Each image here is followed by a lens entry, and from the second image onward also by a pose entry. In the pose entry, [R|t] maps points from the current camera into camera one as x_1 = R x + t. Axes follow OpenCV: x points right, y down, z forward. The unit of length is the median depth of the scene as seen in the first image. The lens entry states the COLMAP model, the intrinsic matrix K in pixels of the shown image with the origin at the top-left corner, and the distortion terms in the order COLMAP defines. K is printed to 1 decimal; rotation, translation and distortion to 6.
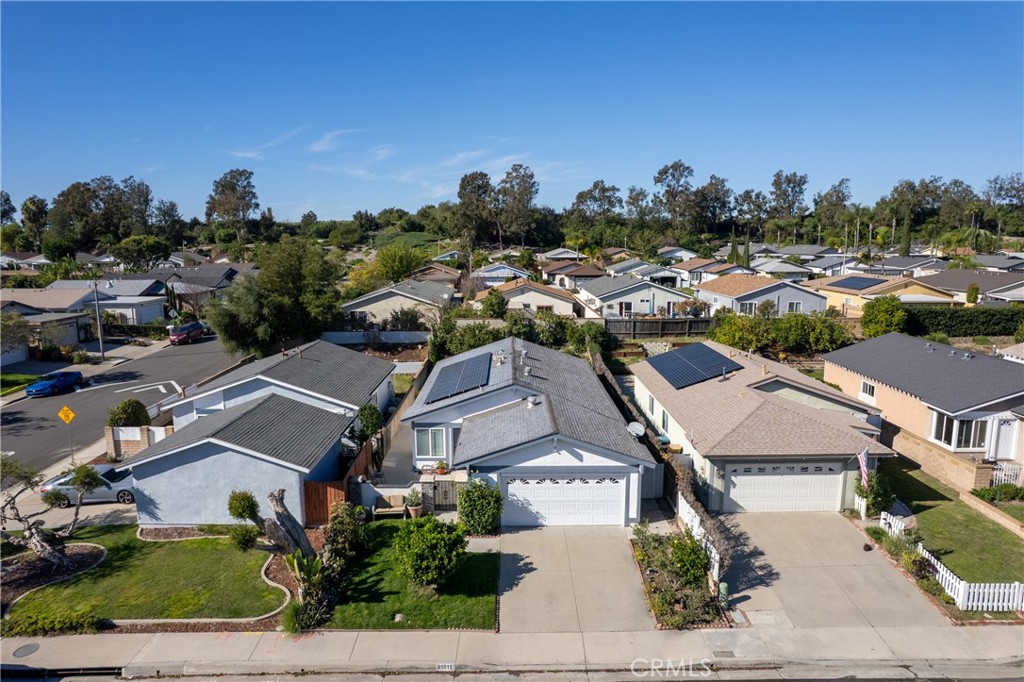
lens RADIAL K [[647.1, 0, 512.0], [0, 647.1, 341.0], [0, 0, 1]] dist [-0.073479, 0.071917]
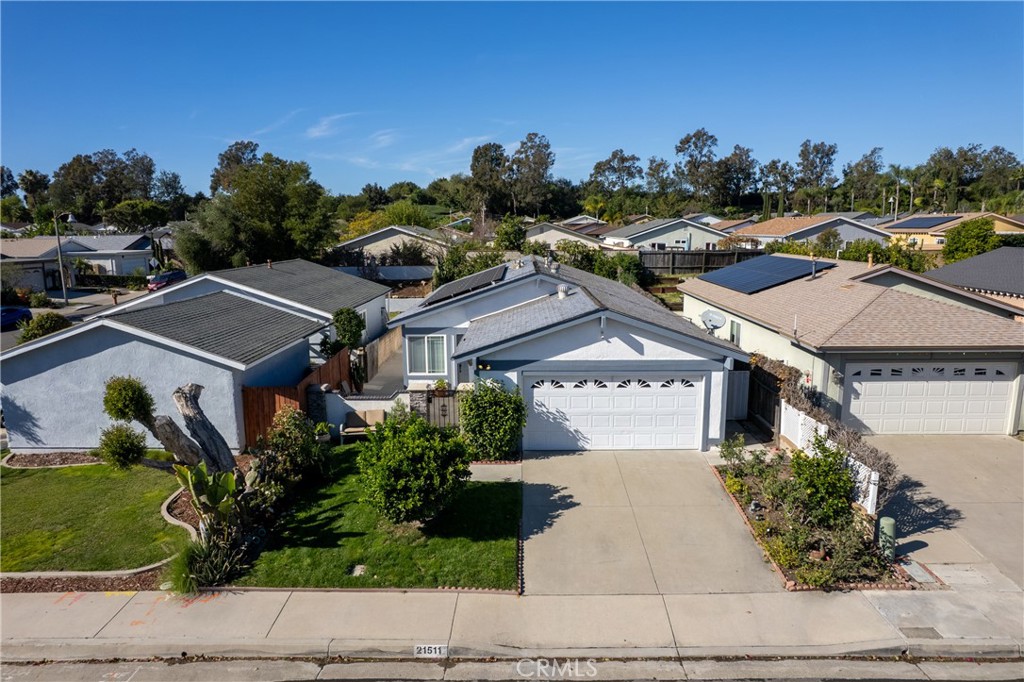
lens RADIAL K [[647.1, 0, 512.0], [0, 647.1, 341.0], [0, 0, 1]] dist [-0.073479, 0.071917]
pose [[0.999759, -0.001681, -0.021889, -0.013450], [0.002010, 0.999886, 0.014991, 0.160386], [0.021862, -0.015031, 0.999648, 0.308725]]
